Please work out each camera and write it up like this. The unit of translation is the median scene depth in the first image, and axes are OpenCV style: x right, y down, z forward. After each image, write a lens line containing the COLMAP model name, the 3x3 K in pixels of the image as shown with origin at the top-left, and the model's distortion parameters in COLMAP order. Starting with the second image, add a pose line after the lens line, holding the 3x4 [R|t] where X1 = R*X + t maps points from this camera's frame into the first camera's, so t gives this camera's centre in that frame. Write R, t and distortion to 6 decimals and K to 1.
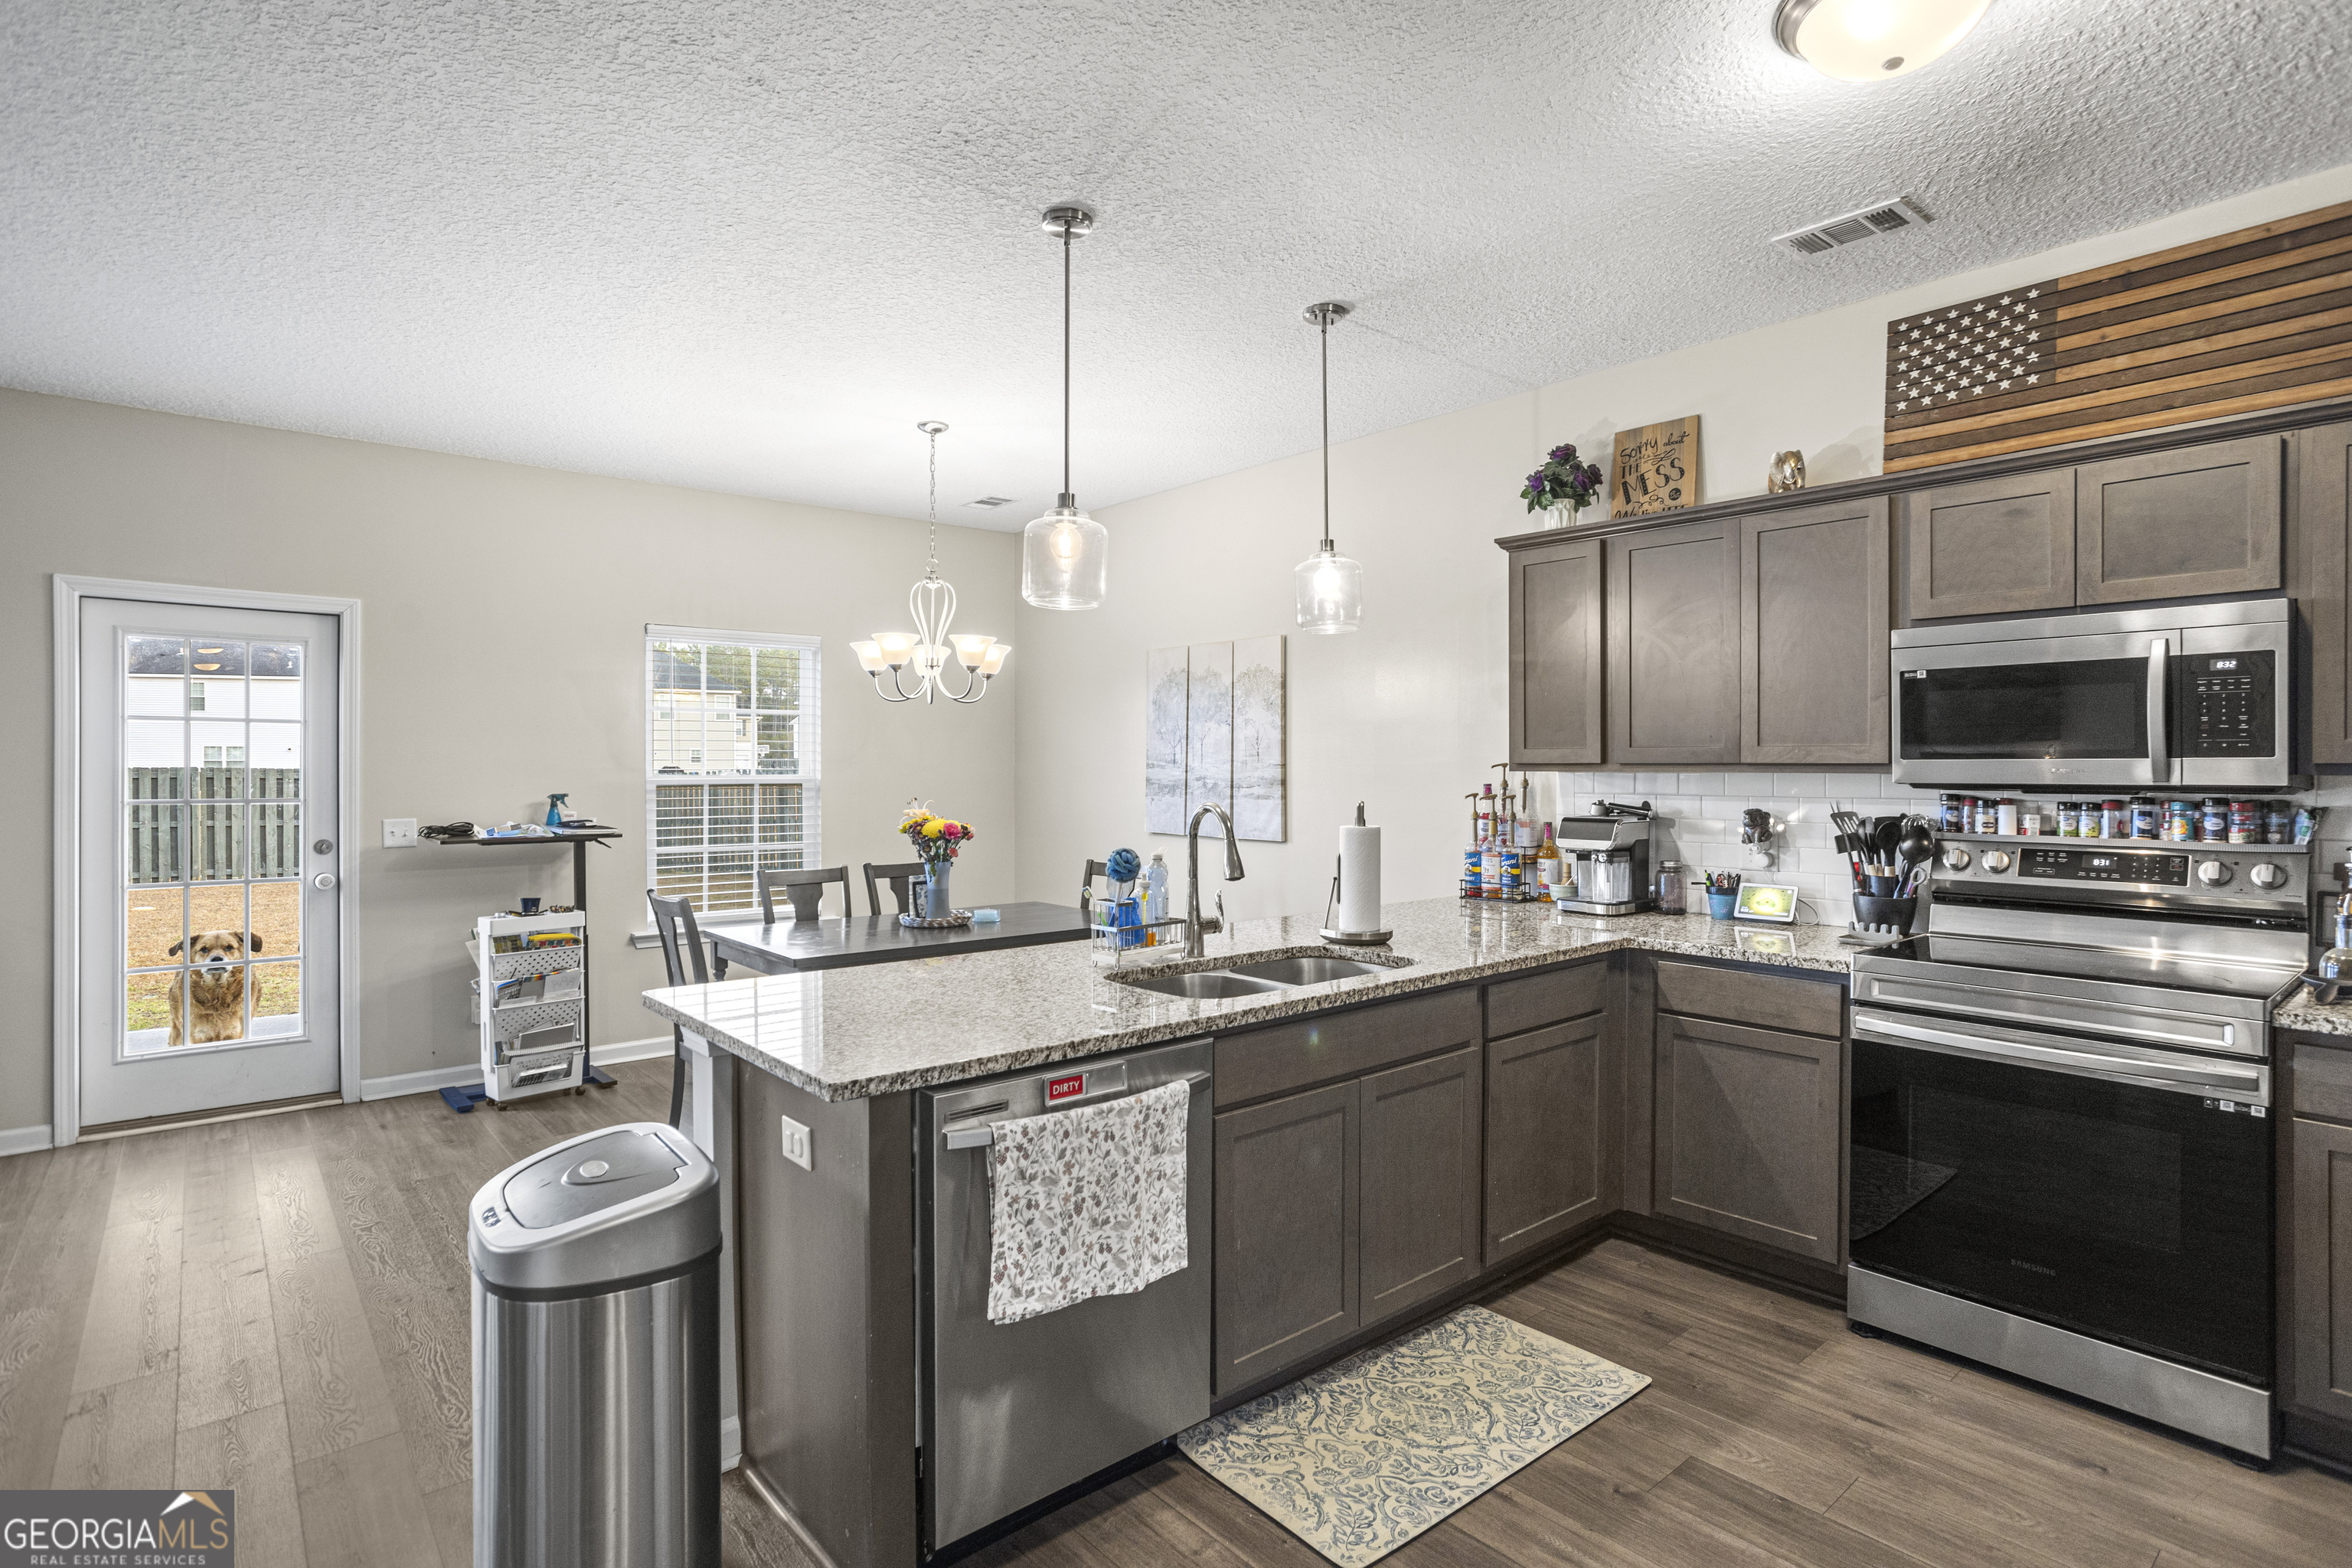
lens RADIAL K [[1172.3, 0, 1176.0], [0, 1172.3, 784.0], [0, 0, 1]] dist [0.001233, -0.000087]
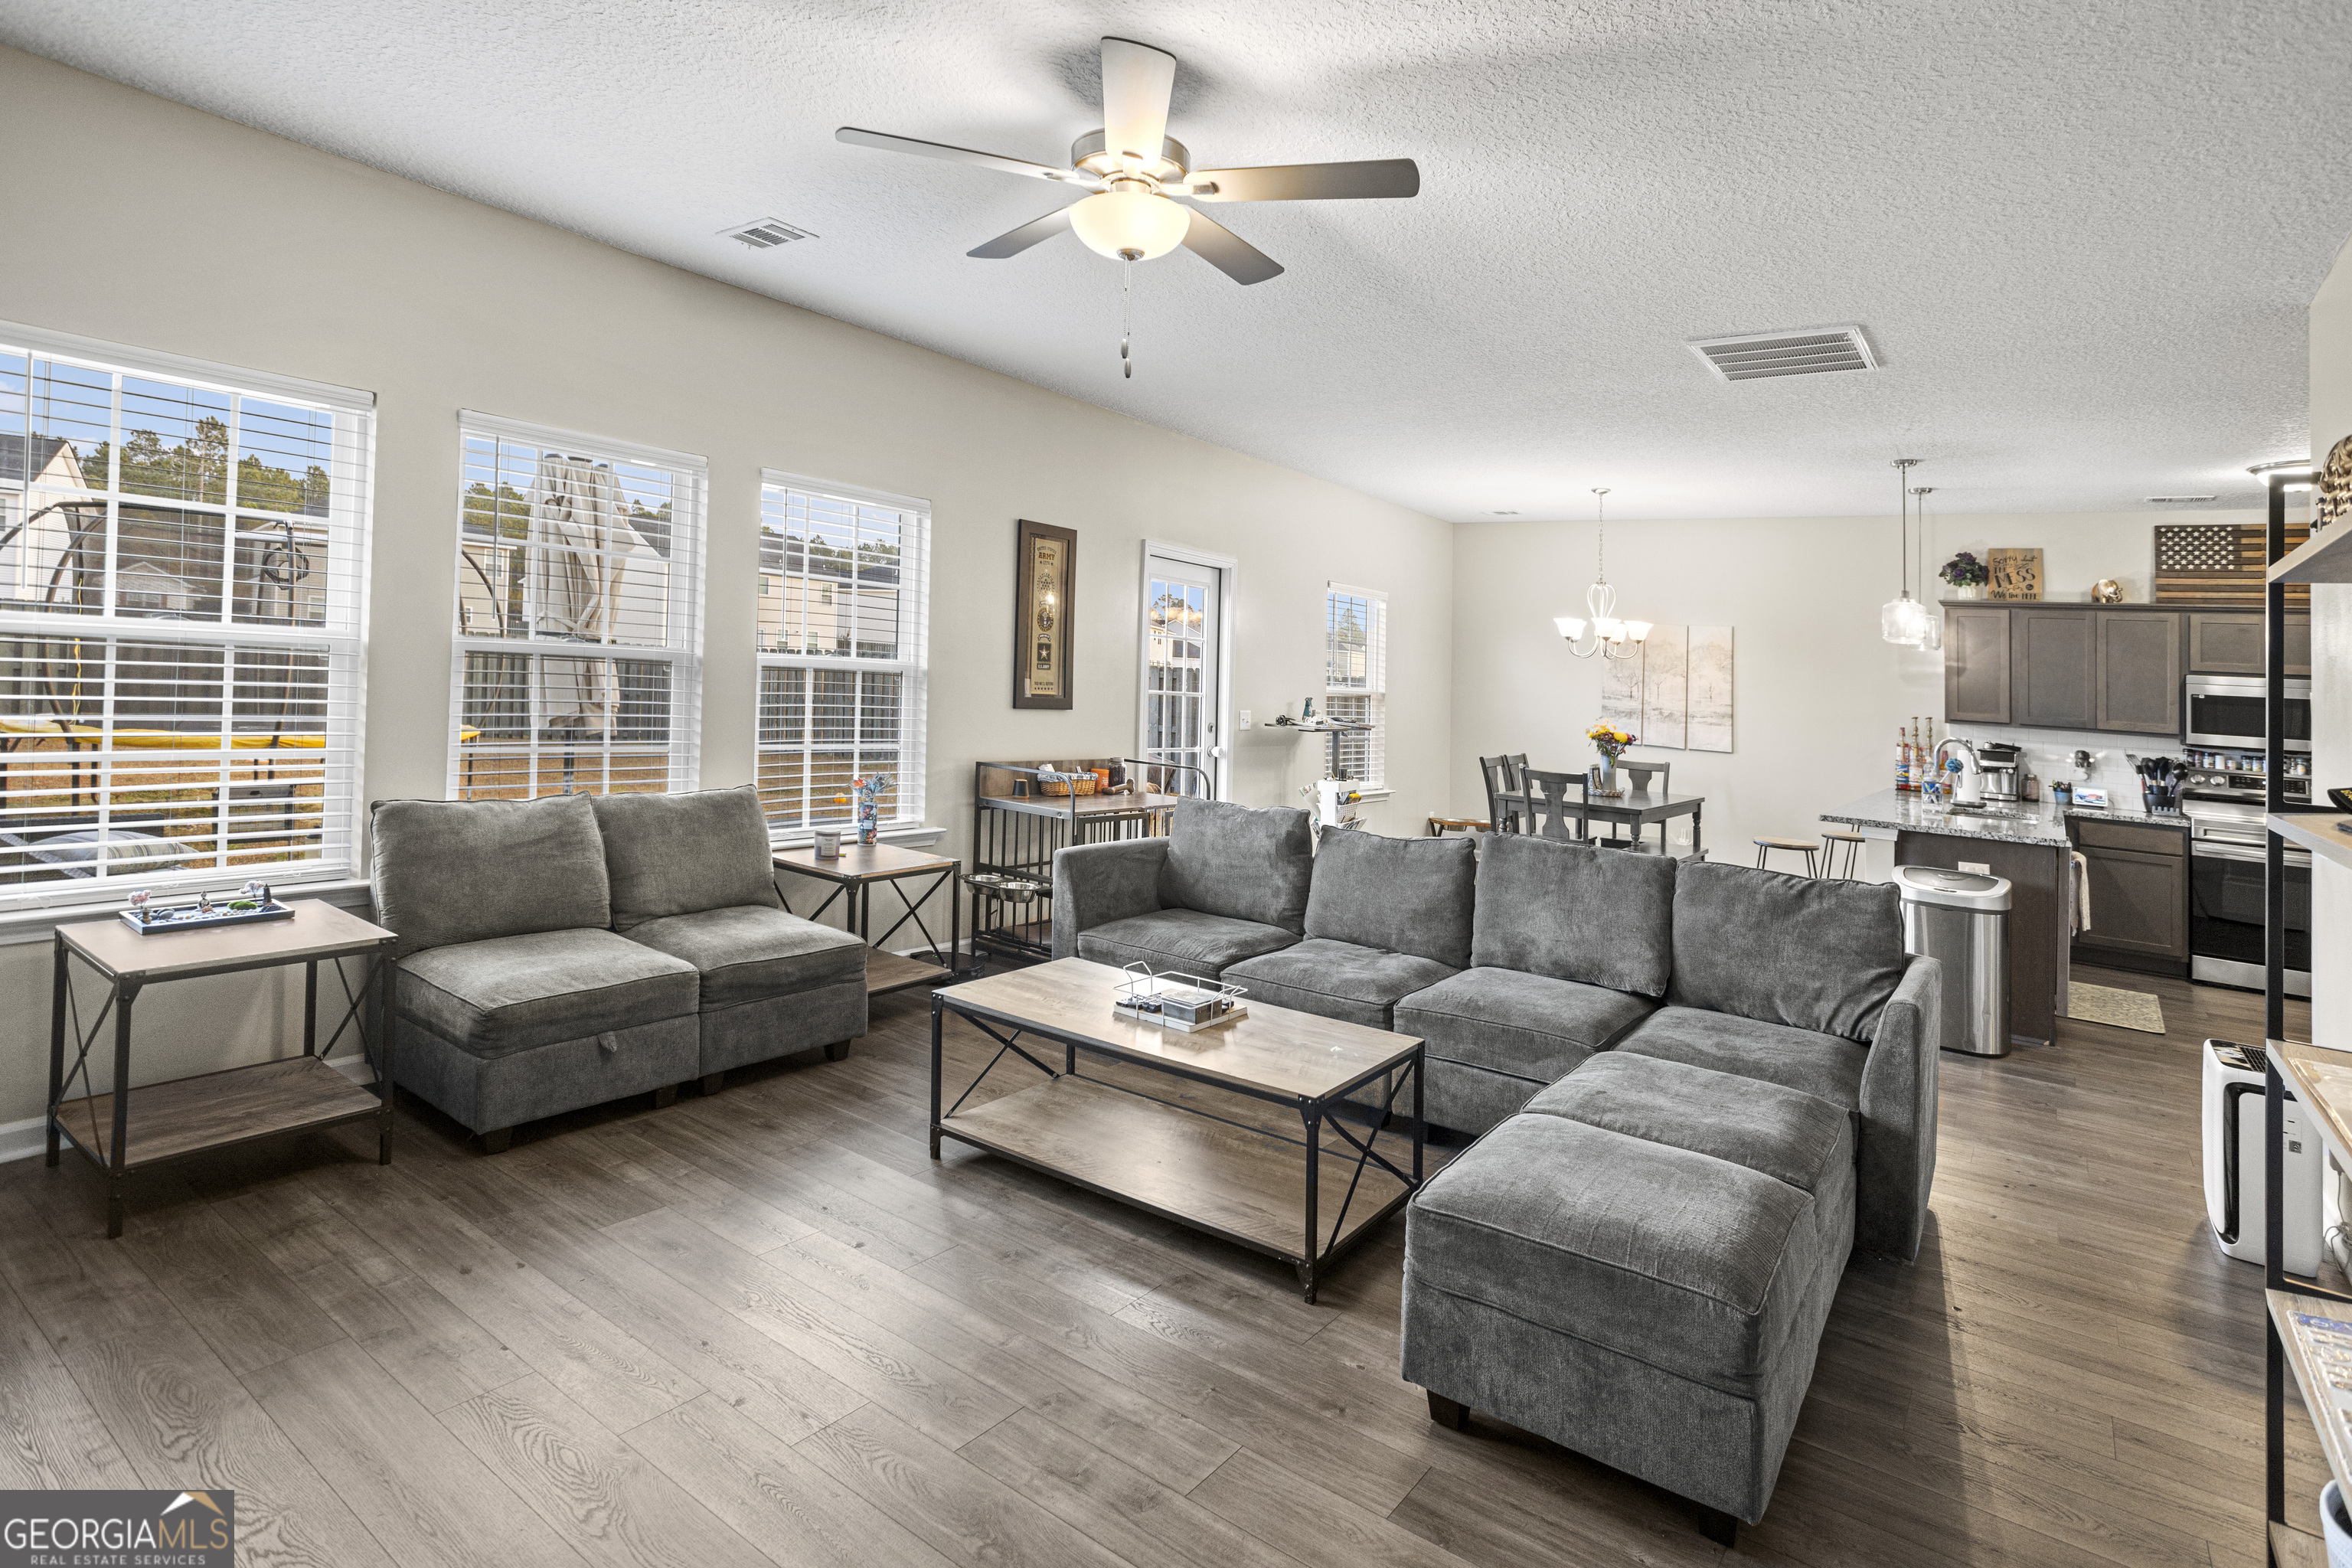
lens RADIAL K [[1183.8, 0, 1177.6], [0, 1183.8, 630.0], [0, 0, 1]] dist [0.000014, 0.000036]
pose [[0.967108, 0.070283, 0.244463, -1.542906], [-0.060664, 0.997067, -0.046667, 0.003936], [-0.247026, 0.030302, 0.968535, -0.608822]]
